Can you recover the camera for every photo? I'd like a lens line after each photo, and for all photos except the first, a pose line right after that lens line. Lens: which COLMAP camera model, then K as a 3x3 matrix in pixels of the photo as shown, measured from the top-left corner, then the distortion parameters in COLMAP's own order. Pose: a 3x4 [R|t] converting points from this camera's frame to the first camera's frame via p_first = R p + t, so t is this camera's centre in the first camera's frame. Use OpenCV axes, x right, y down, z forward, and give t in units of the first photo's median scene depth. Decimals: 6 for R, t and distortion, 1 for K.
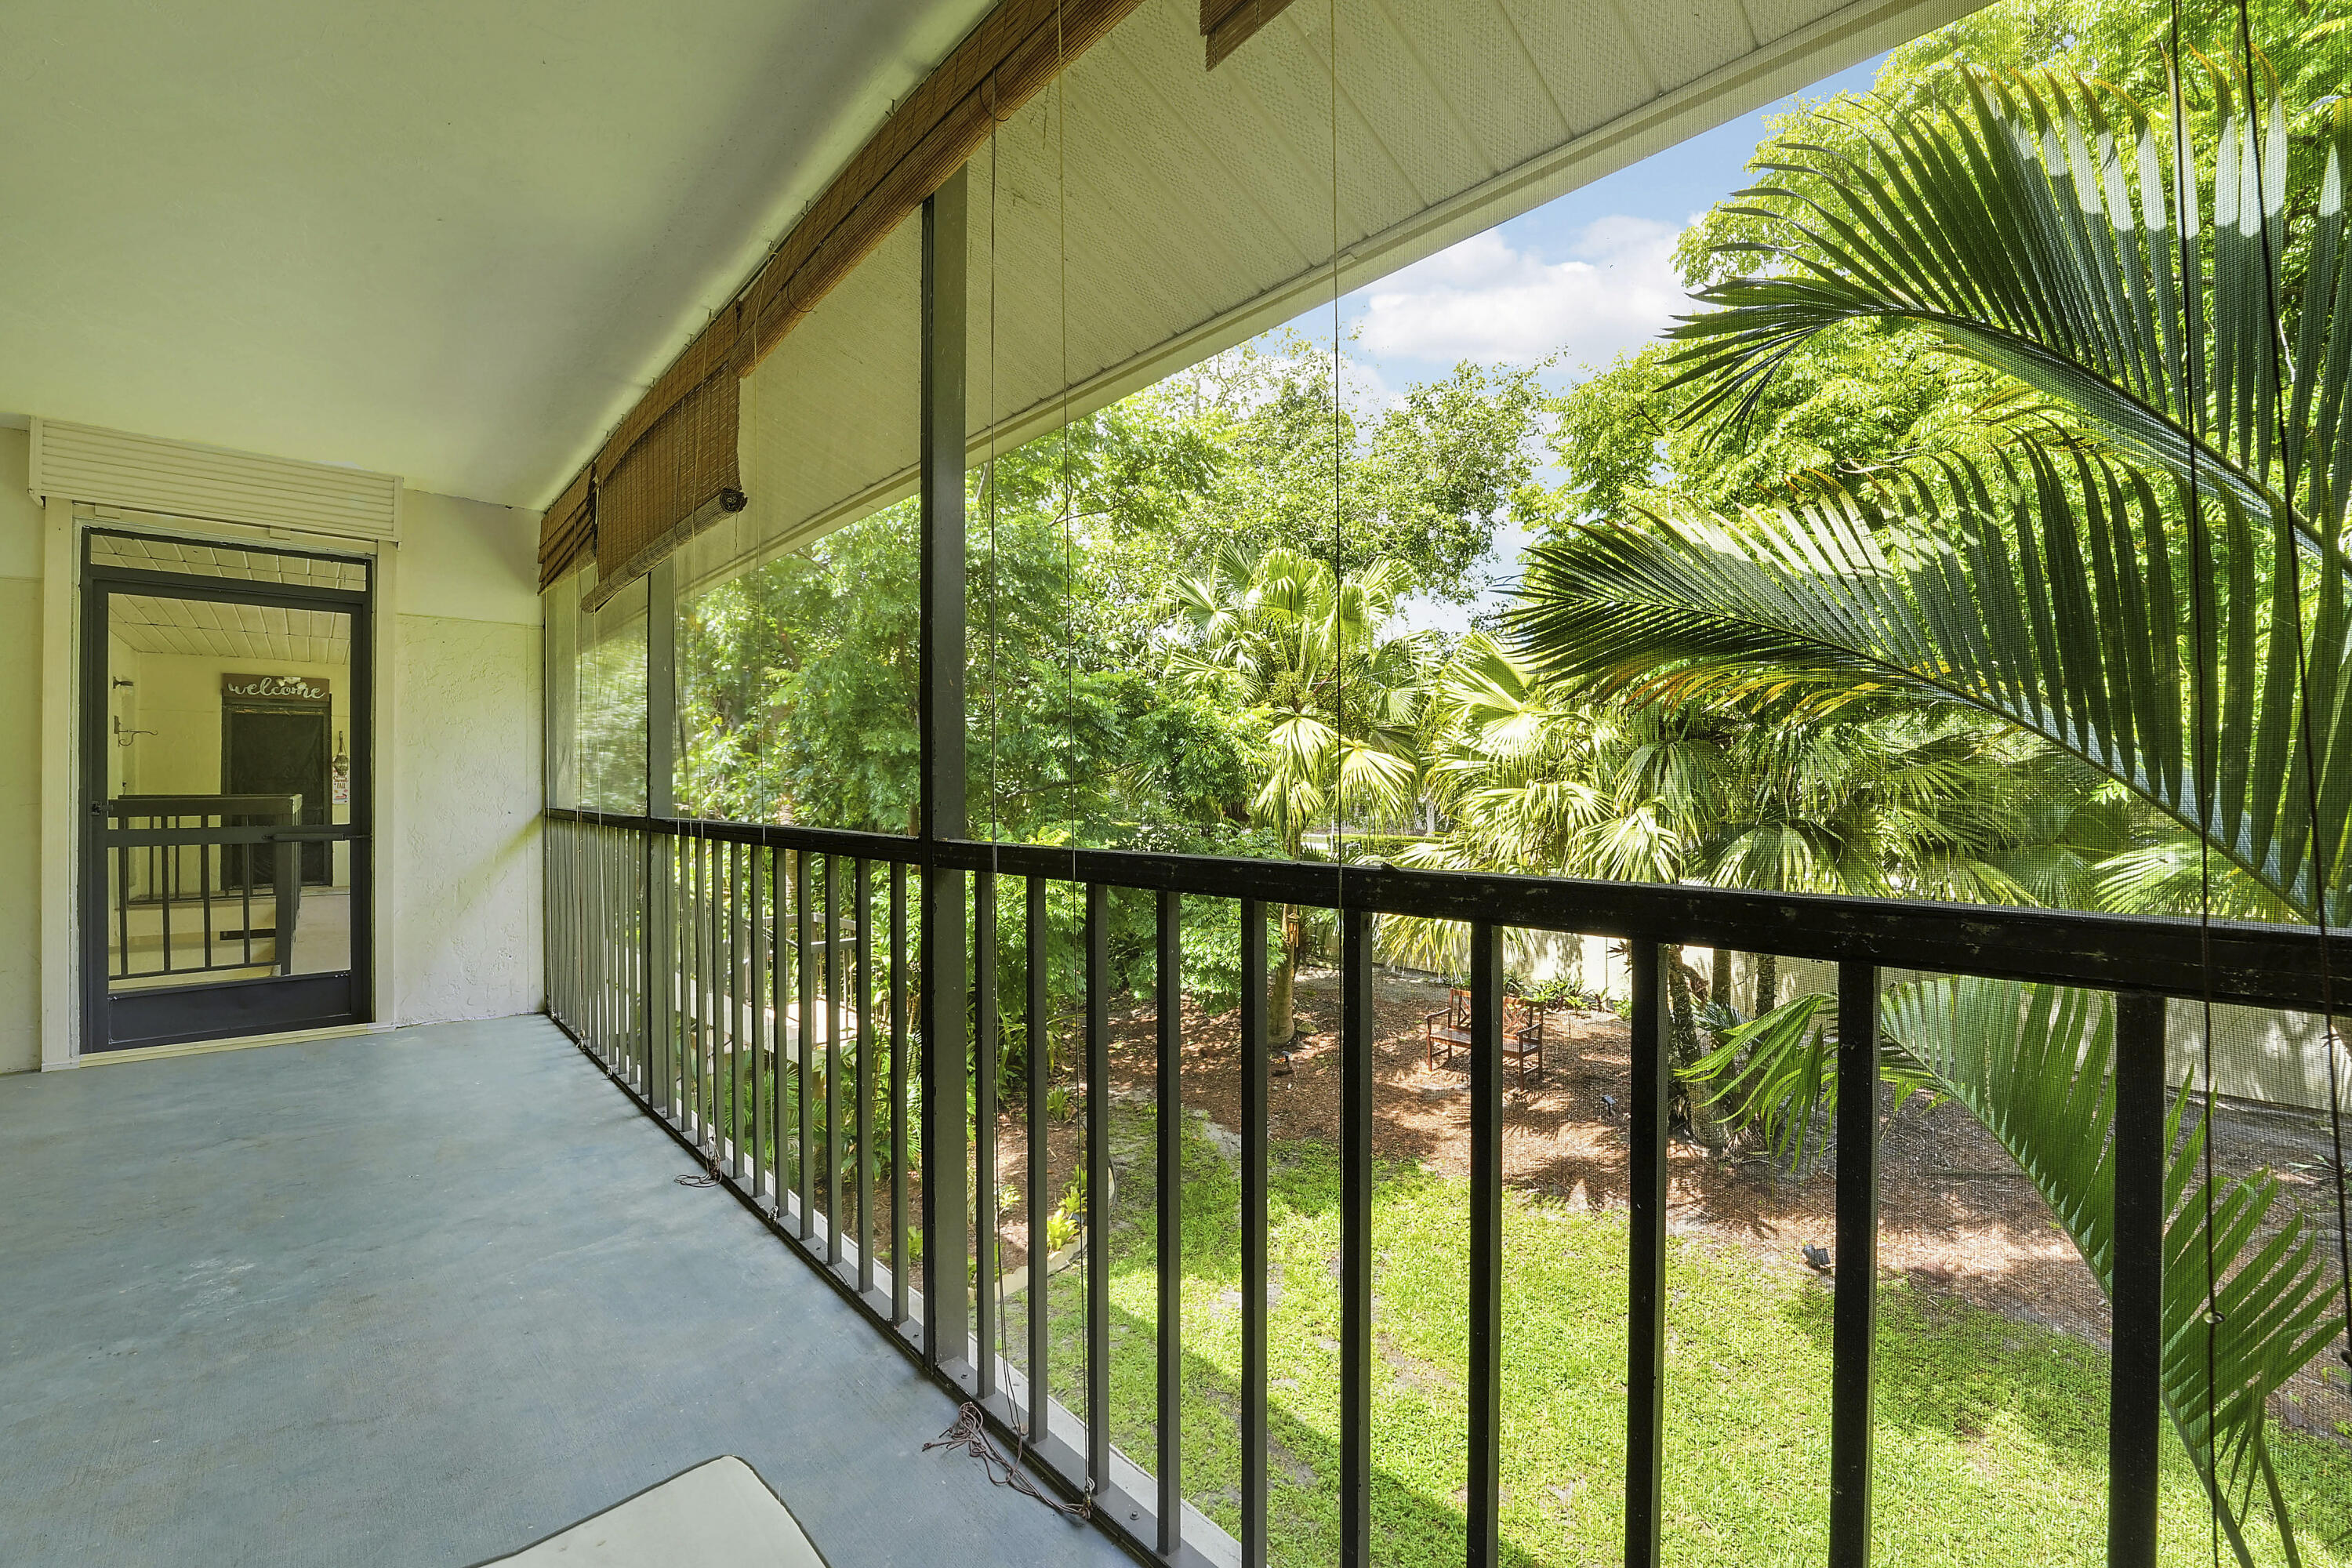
lens RADIAL K [[984.0, 0, 1166.8], [0, 984.0, 786.1], [0, 0, 1]] dist [-0.017592, 0.000250]
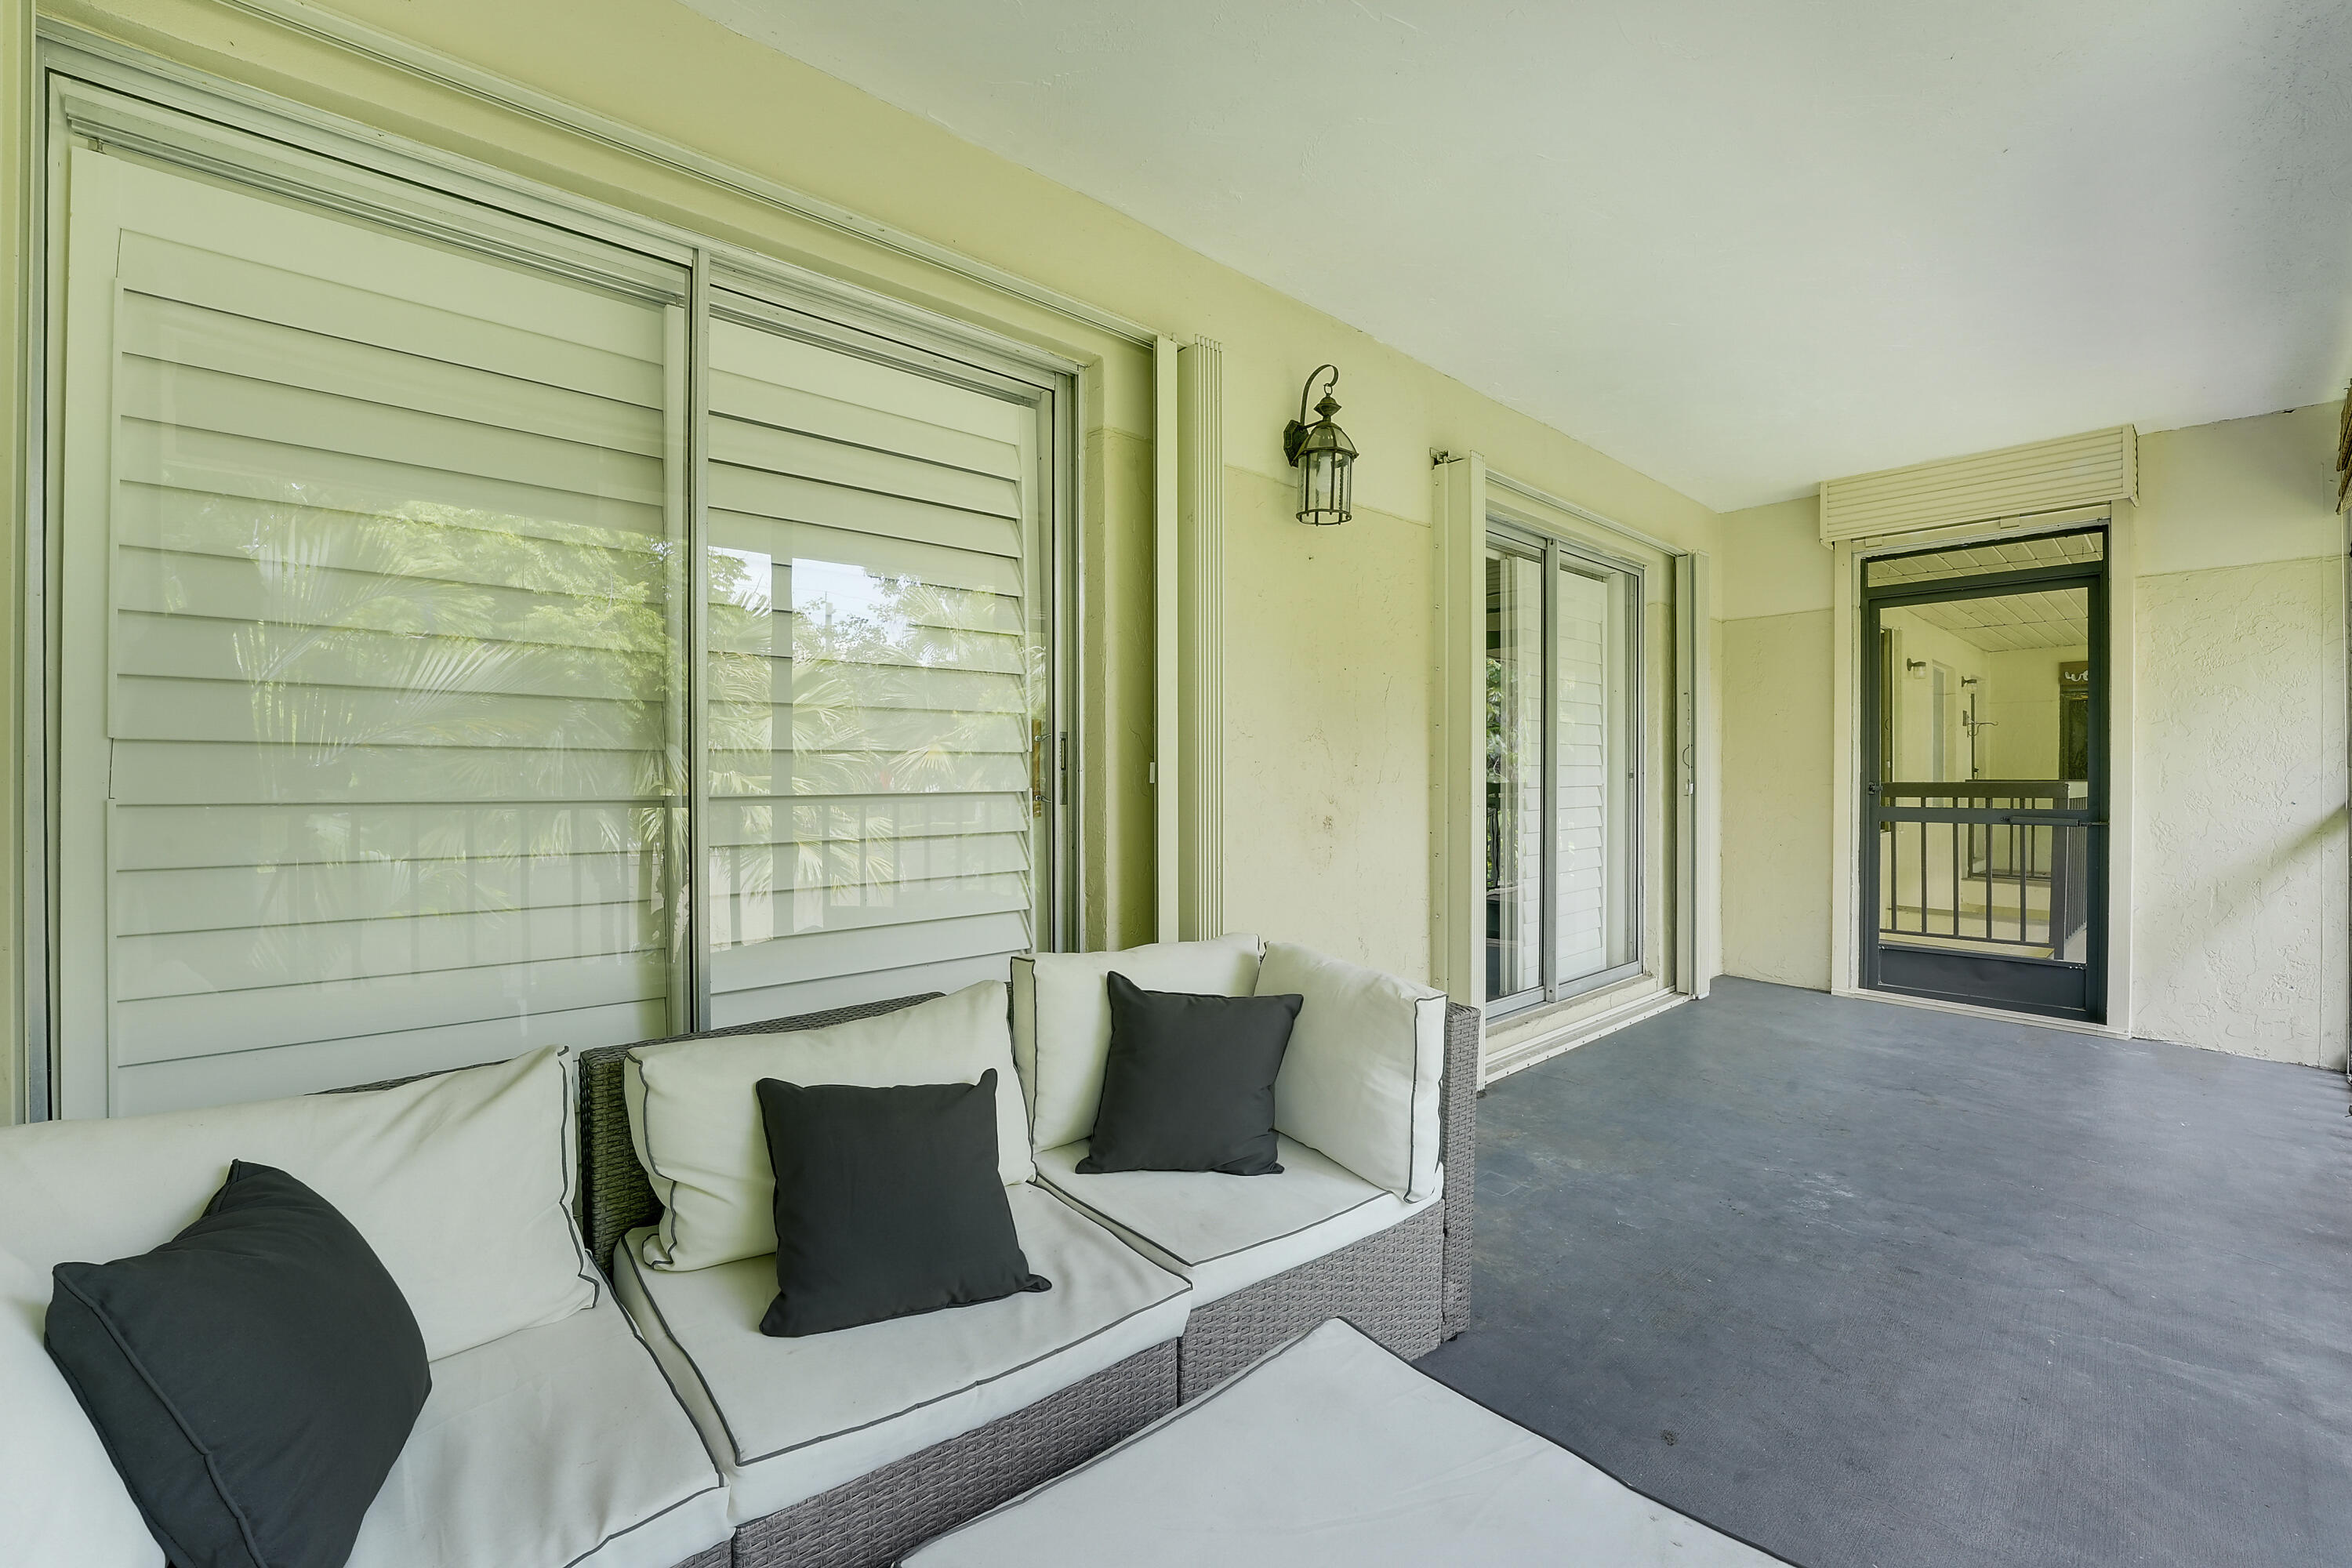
lens RADIAL K [[966.9, 0, 1176.9], [0, 966.9, 777.2], [0, 0, 1]] dist [-0.025245, 0.004625]
pose [[0.000906, 0.006254, -0.999980, 0.093542], [-0.001311, 0.999980, 0.006252, 0.003132], [0.999999, 0.001306, 0.000914, 0.129473]]
